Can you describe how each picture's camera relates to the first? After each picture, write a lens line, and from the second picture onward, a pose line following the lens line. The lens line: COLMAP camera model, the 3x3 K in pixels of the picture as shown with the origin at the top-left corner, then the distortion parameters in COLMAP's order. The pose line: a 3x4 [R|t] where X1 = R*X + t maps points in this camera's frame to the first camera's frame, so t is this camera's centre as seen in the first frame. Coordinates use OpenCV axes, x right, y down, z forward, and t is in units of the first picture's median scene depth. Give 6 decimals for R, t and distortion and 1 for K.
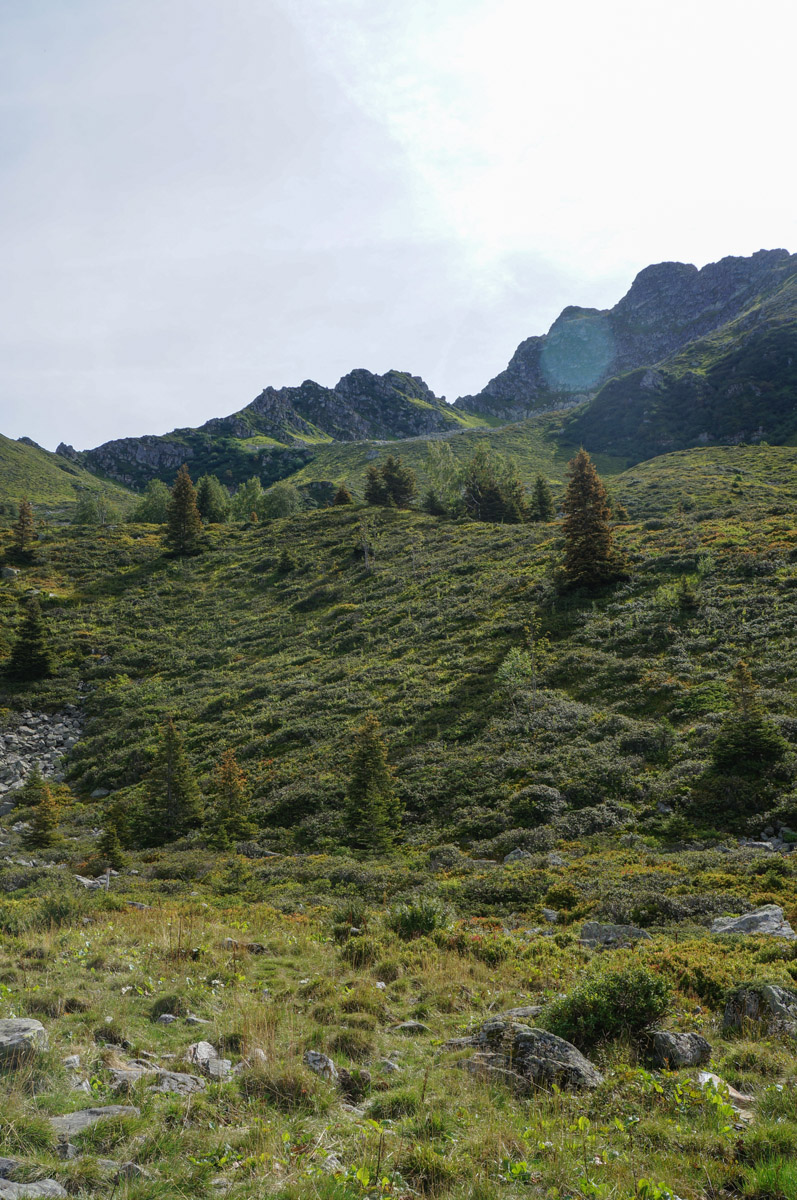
lens RADIAL K [[1364.6, 0, 404.9], [0, 1364.6, 589.3], [0, 0, 1]] dist [0.021163, 0.000000]
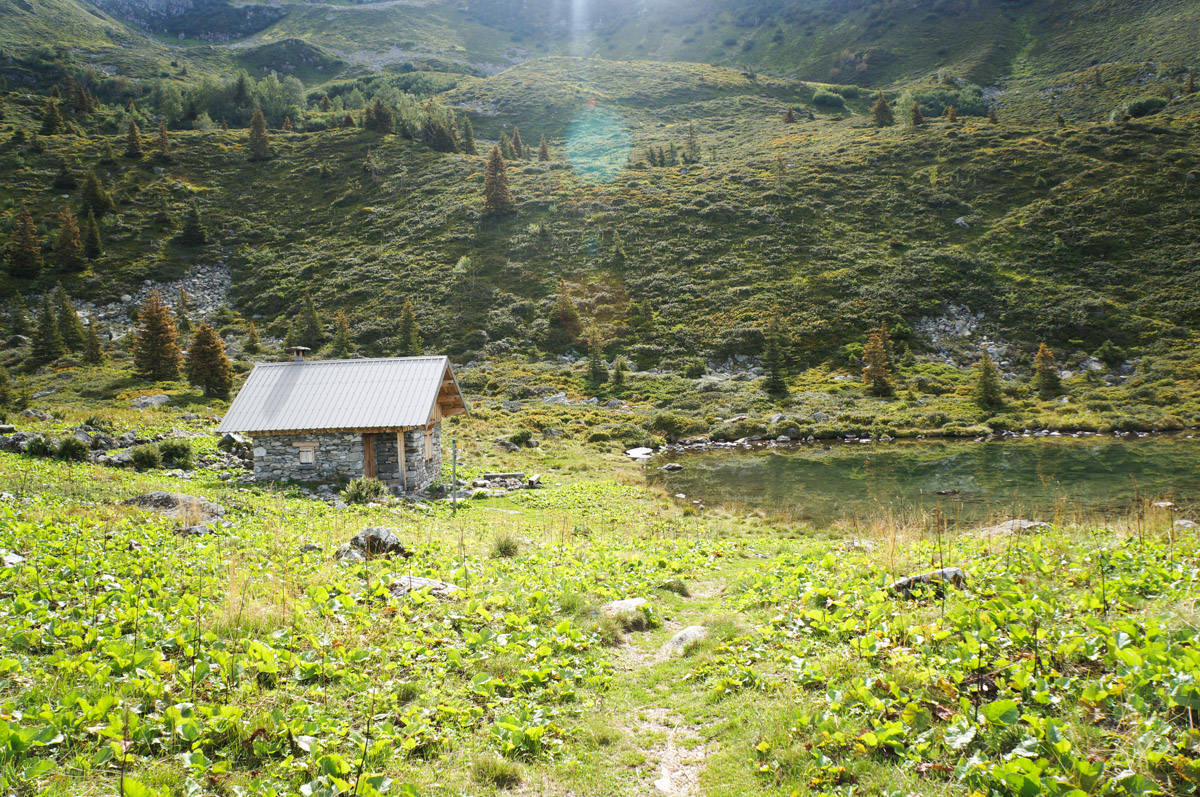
lens RADIAL K [[946.4, 0, 624.8], [0, 946.4, 380.6], [0, 0, 1]] dist [-0.158793, 0.105969]
pose [[0.957607, -0.009906, 0.287906, -0.101233], [-0.071052, 0.960411, 0.269373, -0.179729], [-0.279177, -0.278410, 0.918993, -0.472713]]
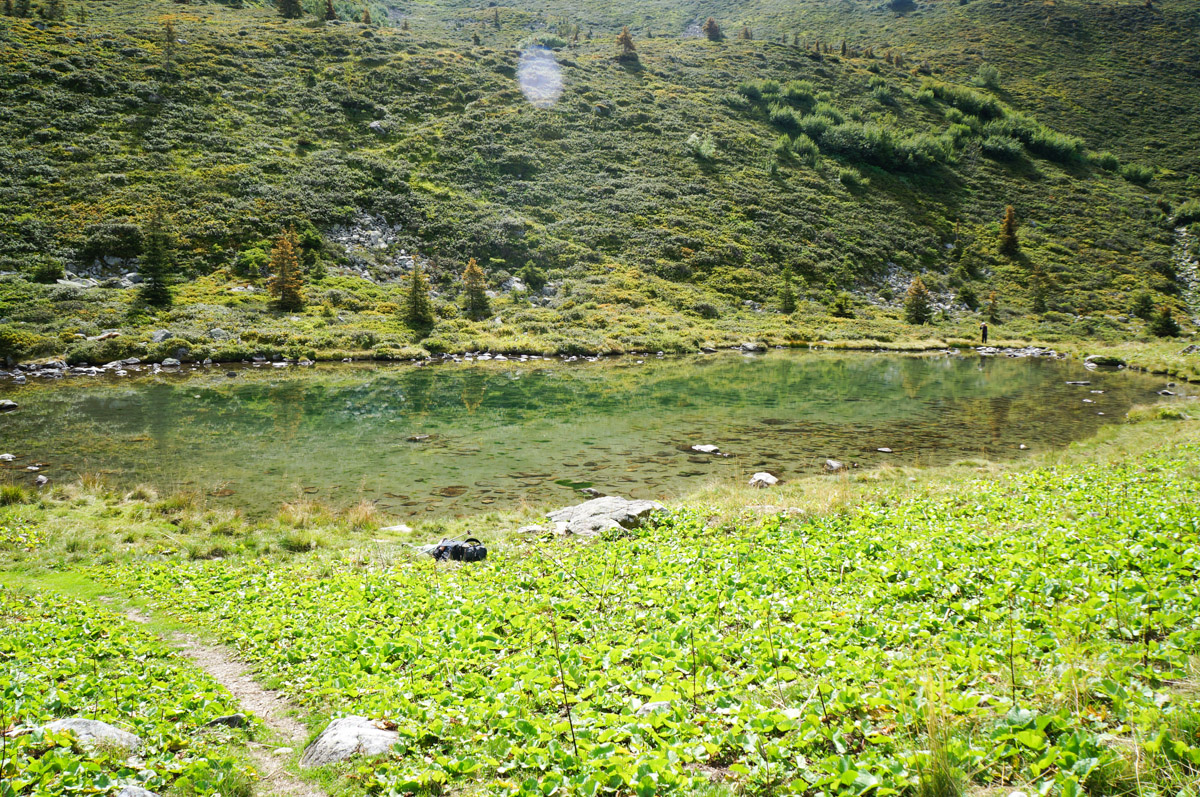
lens RADIAL K [[946.4, 0, 609.9], [0, 946.4, 378.0], [0, 0, 1]] dist [-0.158793, 0.105969]
pose [[0.610129, -0.042353, 0.791170, -0.038719], [-0.249345, 0.937567, 0.242478, -0.131322], [-0.752044, -0.345217, 0.561476, -0.338874]]
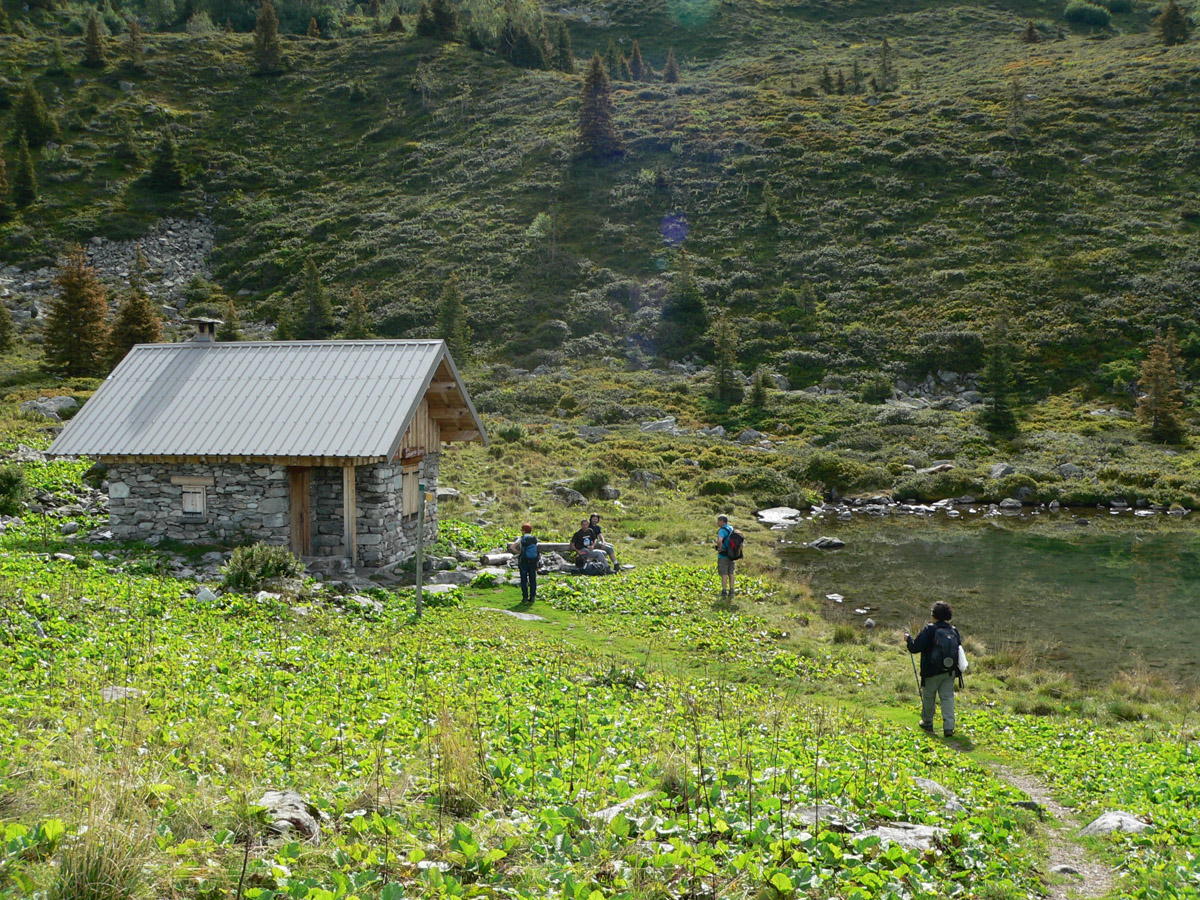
lens RADIAL K [[1296.2, 0, 650.4], [0, 1296.2, 442.6], [0, 0, 1]] dist [-0.124982, 0.000000]
pose [[0.981375, 0.022674, 0.190760, -0.061766], [-0.081096, 0.949089, 0.304391, -0.149425], [-0.174146, -0.314192, 0.933251, -0.383117]]
